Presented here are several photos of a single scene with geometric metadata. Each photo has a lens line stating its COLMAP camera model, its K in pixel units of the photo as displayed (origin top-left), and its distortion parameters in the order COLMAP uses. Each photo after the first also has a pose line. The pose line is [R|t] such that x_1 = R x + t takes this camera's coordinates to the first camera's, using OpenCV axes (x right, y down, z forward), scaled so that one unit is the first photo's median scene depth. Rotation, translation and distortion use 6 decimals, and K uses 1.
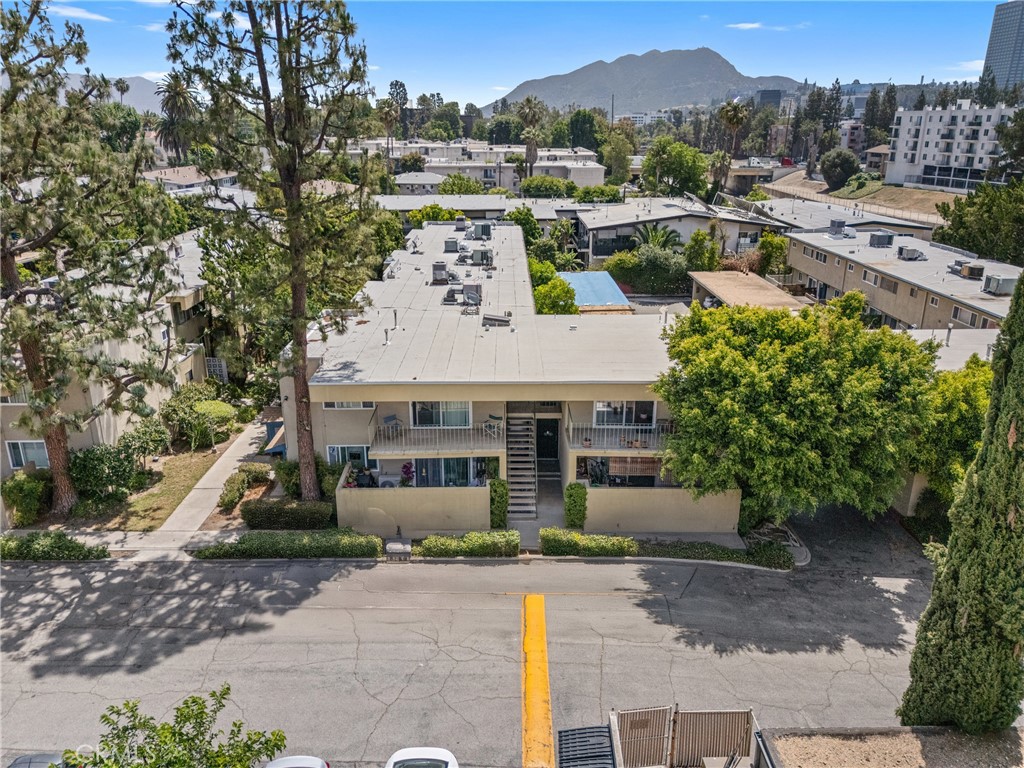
lens RADIAL K [[747.1, 0, 508.7], [0, 747.1, 387.5], [0, 0, 1]] dist [0.037763, -0.033296]
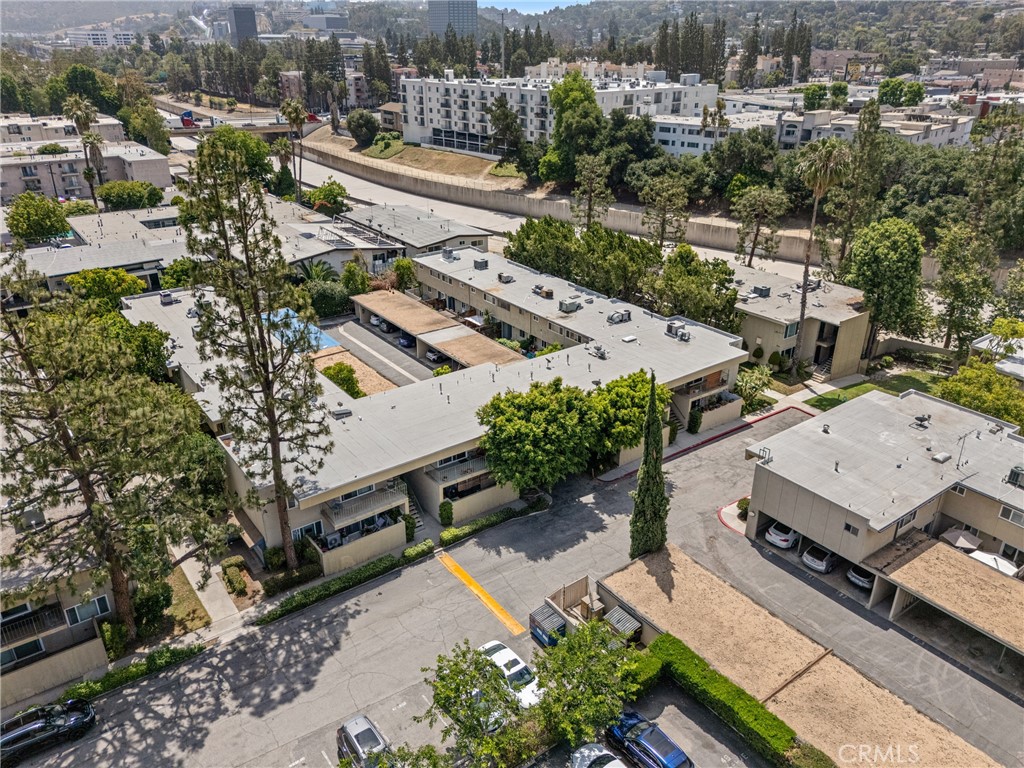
lens RADIAL K [[747.1, 0, 511.4], [0, 747.1, 381.3], [0, 0, 1]] dist [0.037763, -0.033296]
pose [[0.808273, -0.241284, 0.537101, -0.224106], [0.190733, 0.970290, 0.148857, -0.130071], [-0.557060, -0.017875, 0.830280, -0.193892]]
